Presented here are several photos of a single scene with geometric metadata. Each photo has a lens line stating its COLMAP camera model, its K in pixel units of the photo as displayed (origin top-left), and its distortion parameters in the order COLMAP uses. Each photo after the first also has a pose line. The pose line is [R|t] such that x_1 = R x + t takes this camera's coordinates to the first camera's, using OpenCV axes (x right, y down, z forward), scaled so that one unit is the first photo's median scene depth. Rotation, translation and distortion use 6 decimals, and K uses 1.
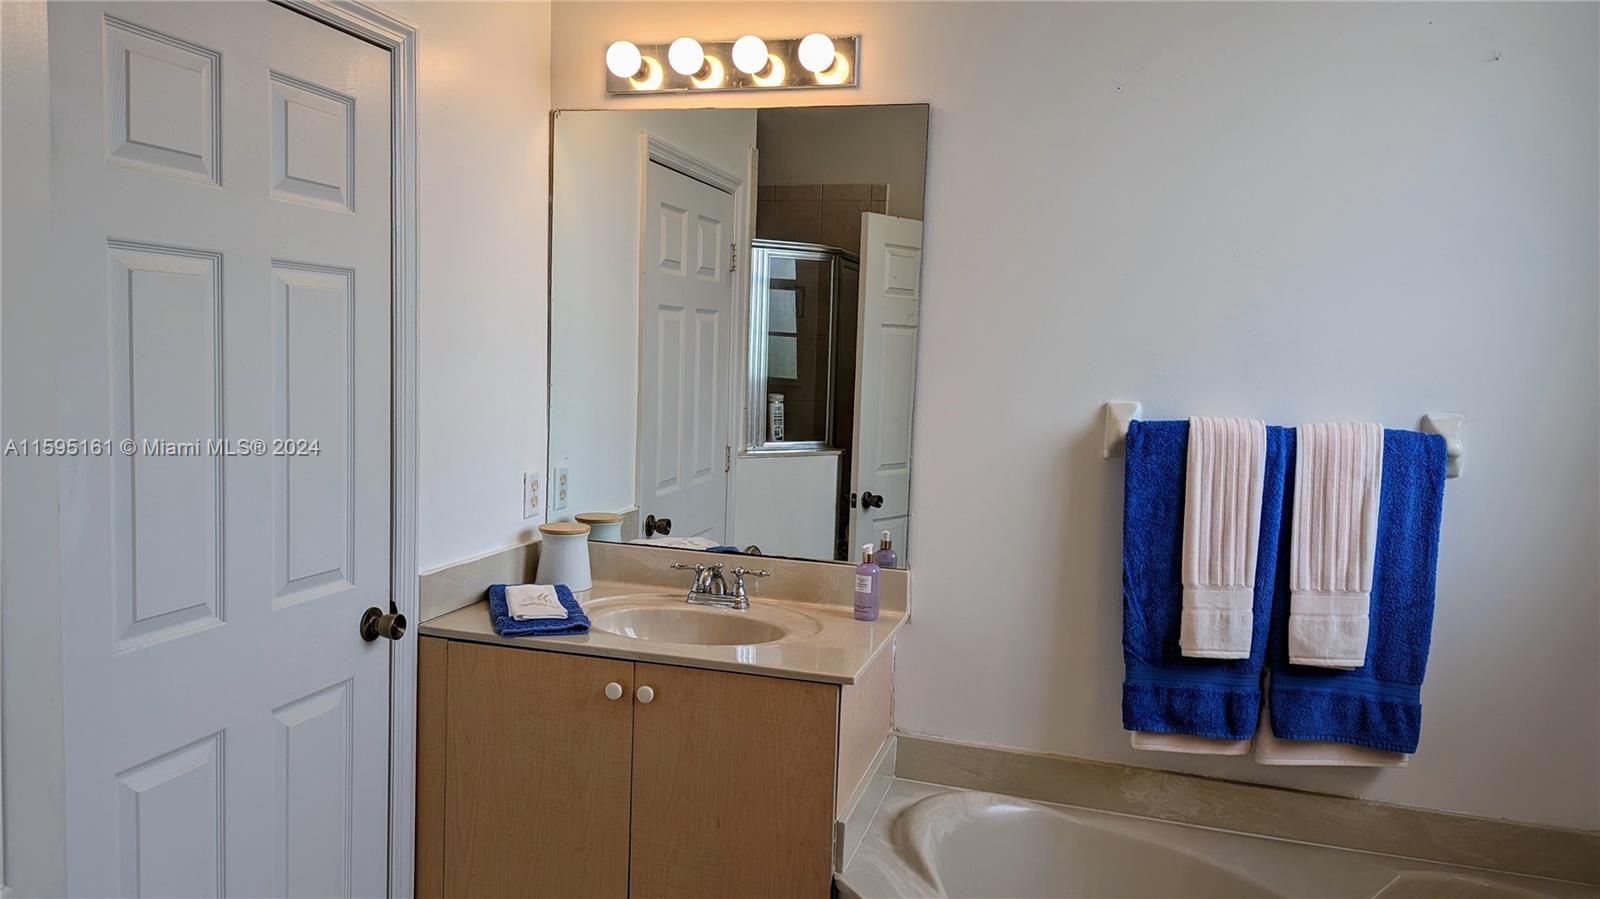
lens RADIAL K [[1114.6, 0, 800.0], [0, 1114.6, 449.5], [0, 0, 1]] dist [0.063745, -0.070156]
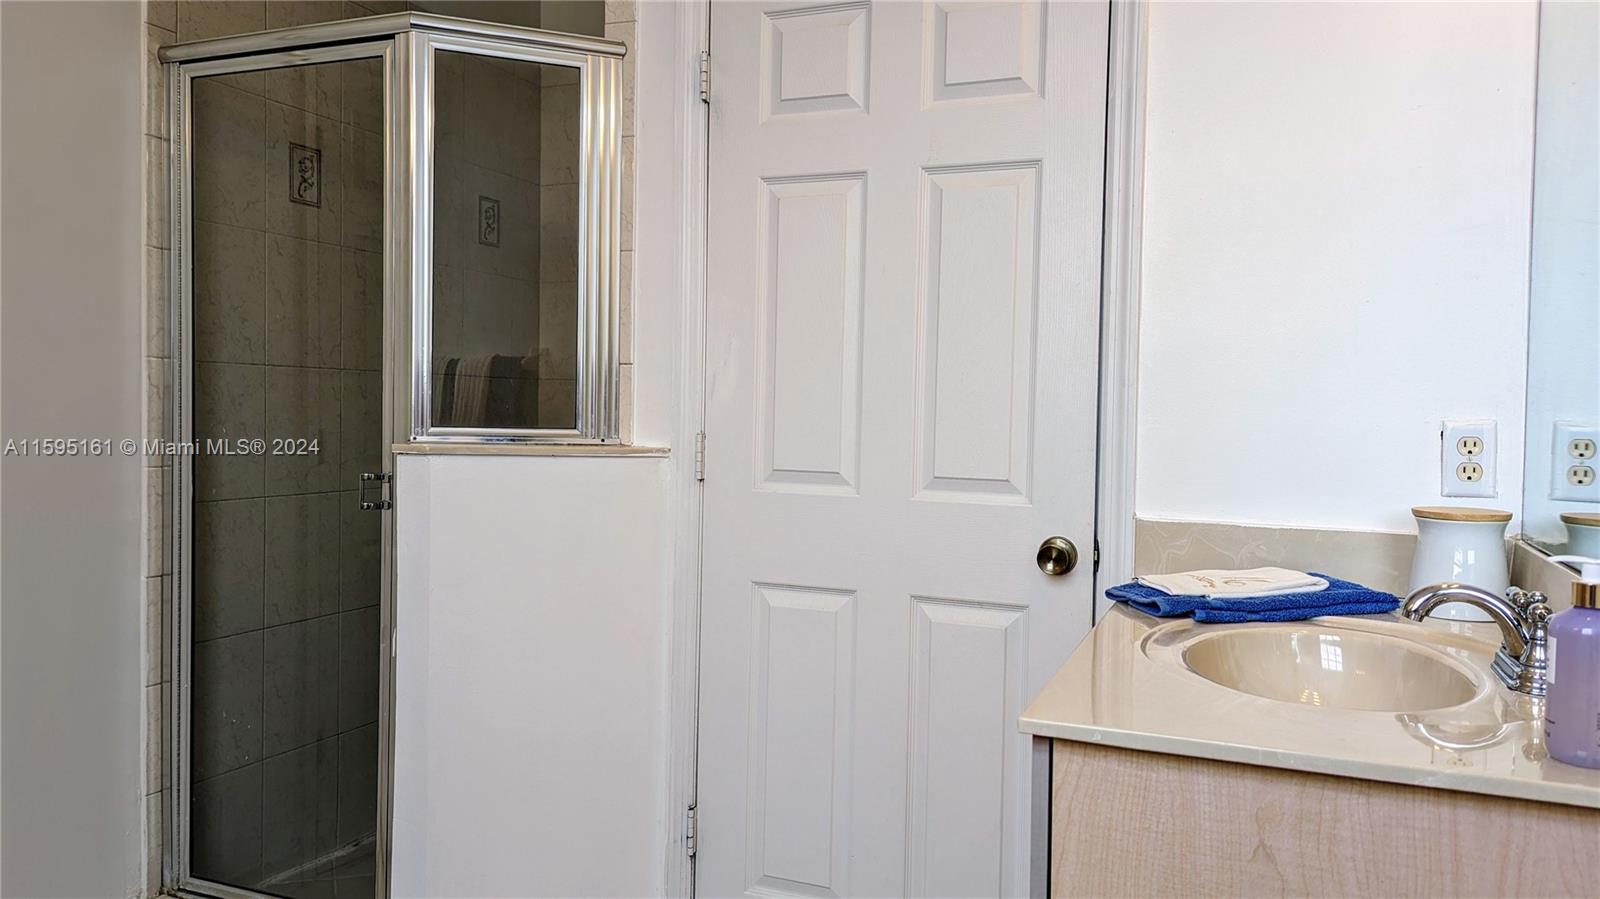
lens RADIAL K [[1135.1, 0, 796.3], [0, 1135.1, 440.7], [0, 0, 1]] dist [0.076358, -0.077256]
pose [[-0.108829, -0.005390, -0.994046, 0.578361], [-0.107802, 0.994152, 0.006412, 0.088547], [0.988198, 0.107858, -0.108774, 0.956675]]
